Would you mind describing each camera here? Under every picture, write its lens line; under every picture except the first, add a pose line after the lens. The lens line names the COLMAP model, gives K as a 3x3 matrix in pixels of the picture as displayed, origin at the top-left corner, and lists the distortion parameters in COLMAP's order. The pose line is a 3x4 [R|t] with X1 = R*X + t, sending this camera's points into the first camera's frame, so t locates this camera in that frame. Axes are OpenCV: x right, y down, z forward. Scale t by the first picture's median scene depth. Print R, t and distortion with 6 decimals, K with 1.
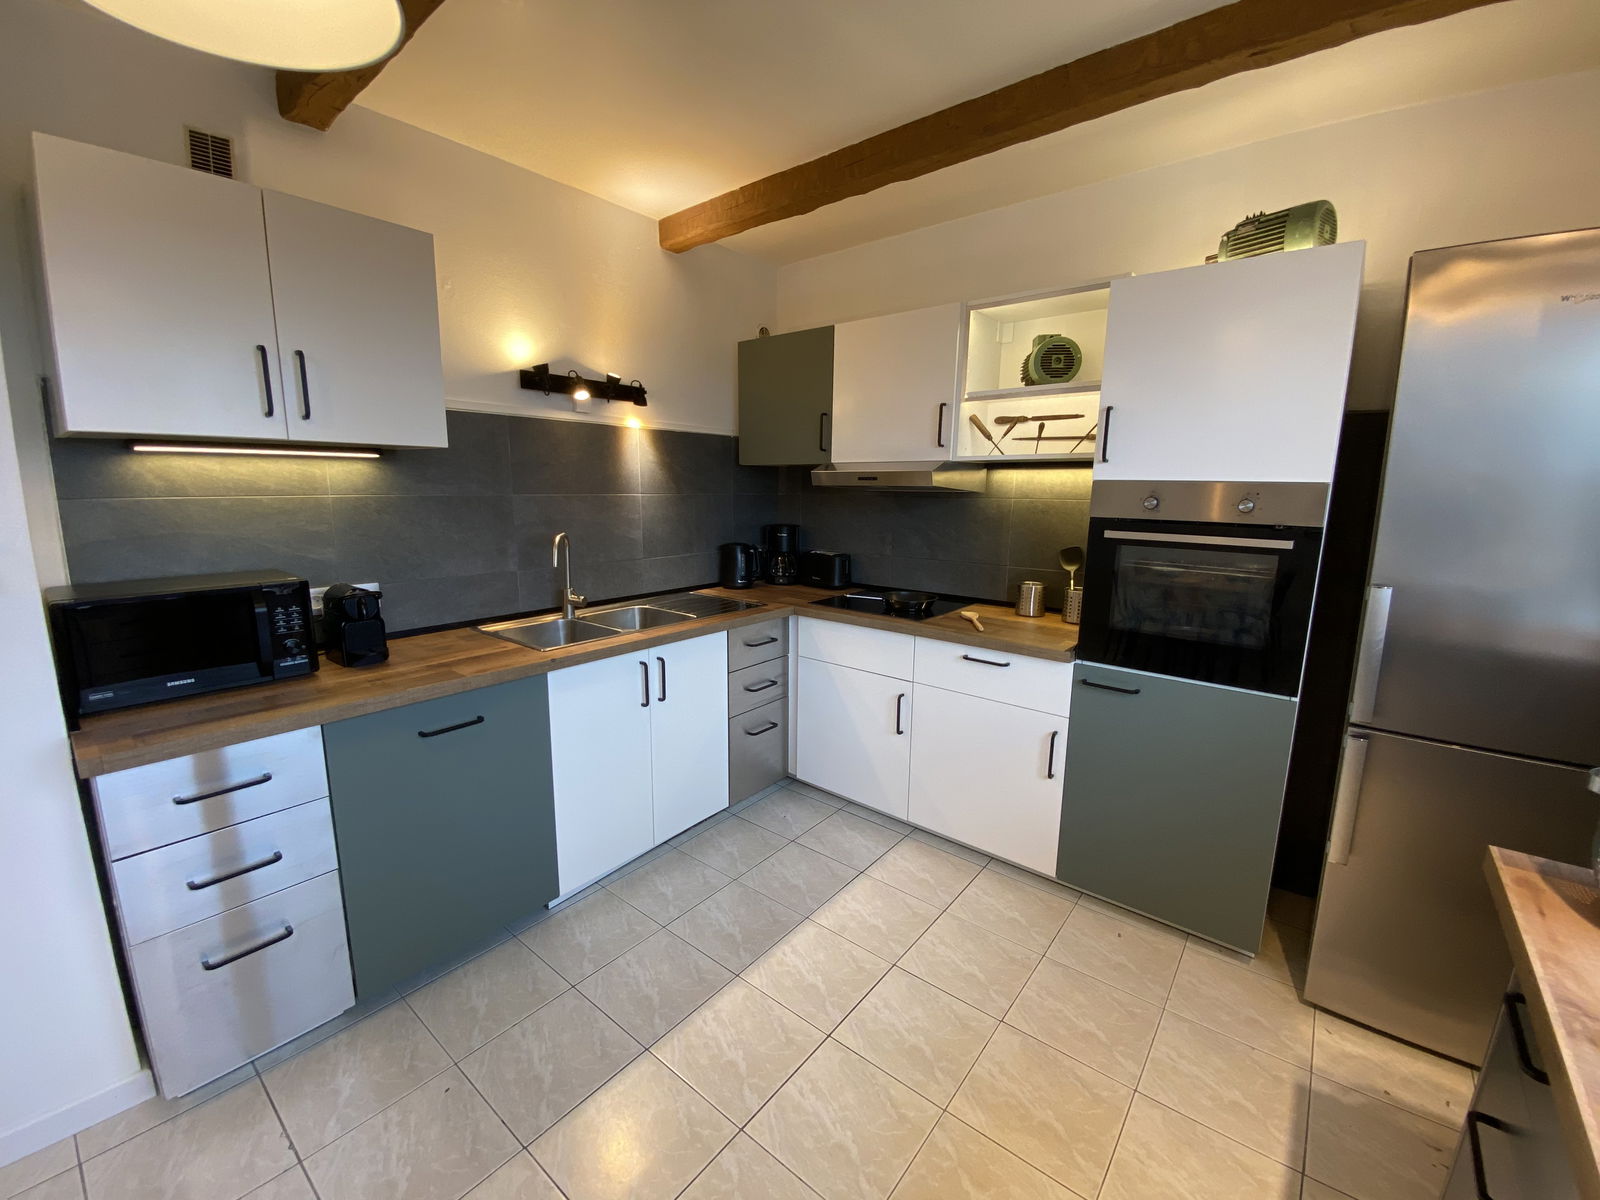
lens RADIAL K [[651.1, 0, 770.9], [0, 651.1, 604.6], [0, 0, 1]] dist [0.009694, -0.015368]
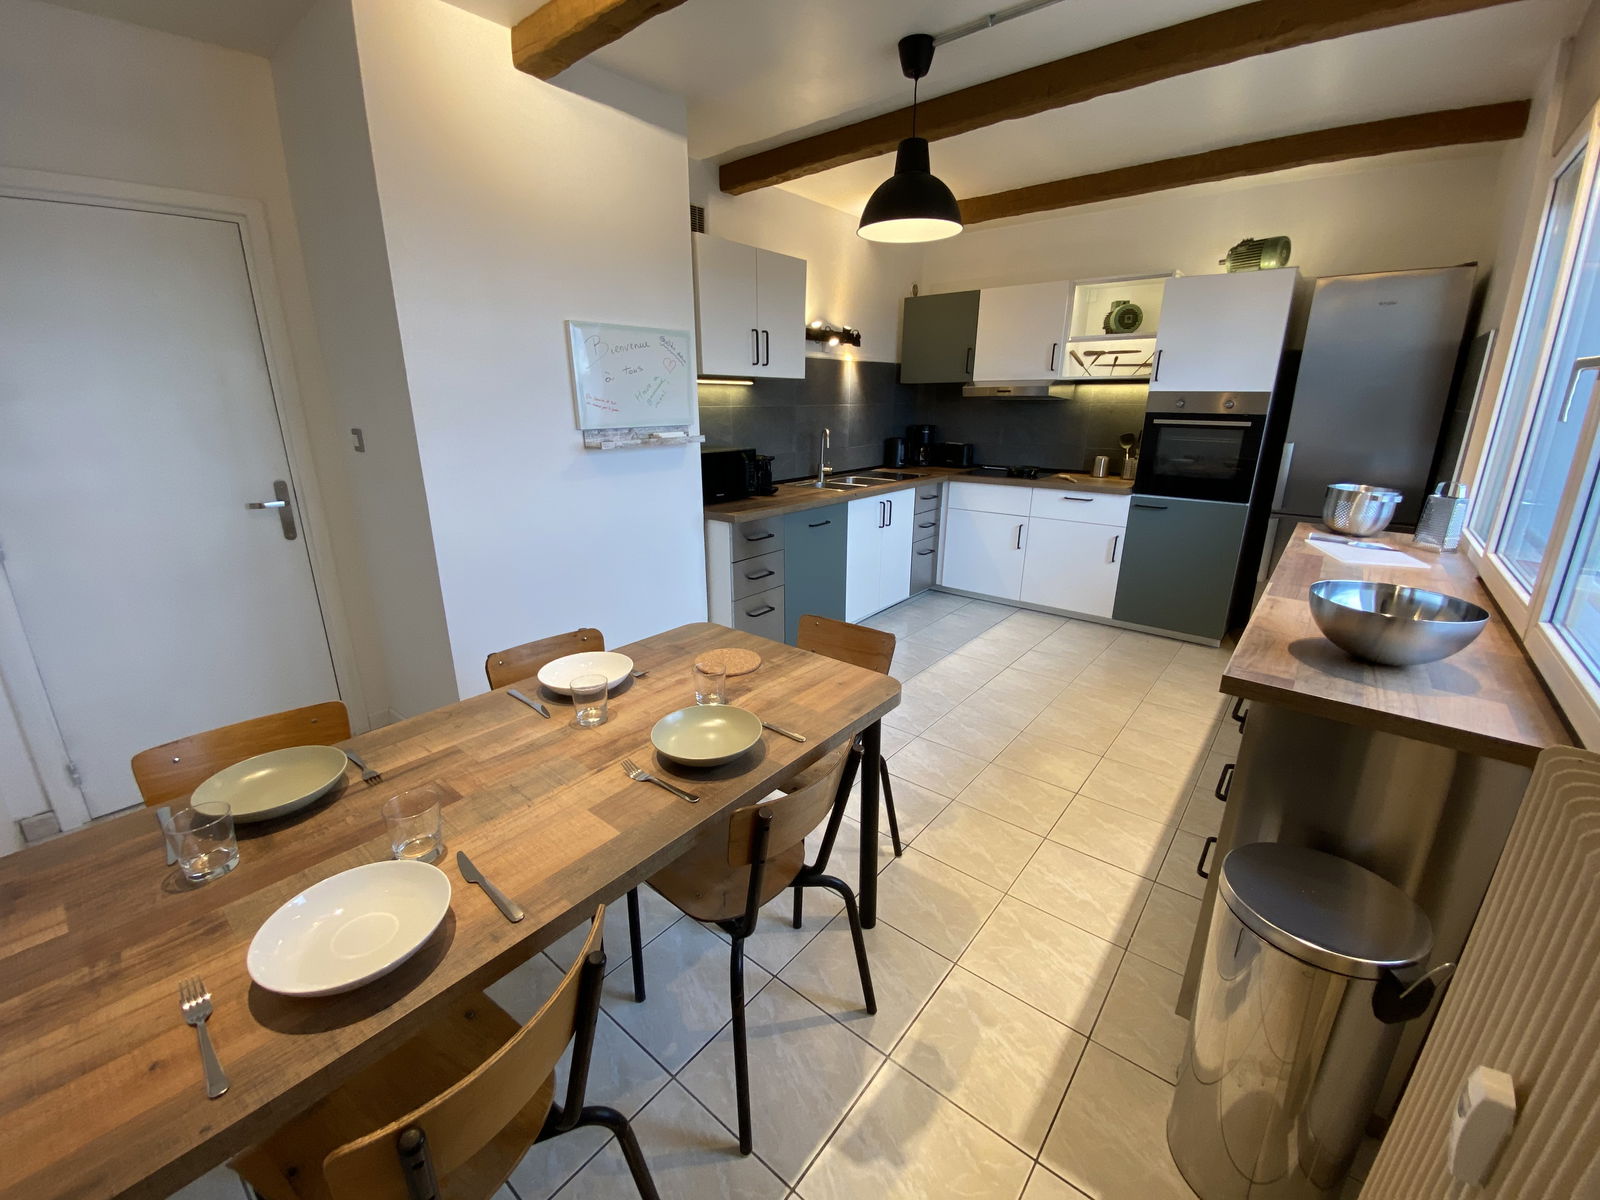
lens RADIAL K [[651.1, 0, 766.2], [0, 651.1, 603.4], [0, 0, 1]] dist [0.009694, -0.015368]
pose [[0.999800, -0.009927, -0.017367, -0.428171], [0.011969, 0.992491, 0.121727, 0.127130], [0.016028, -0.121911, 0.992412, -0.698611]]
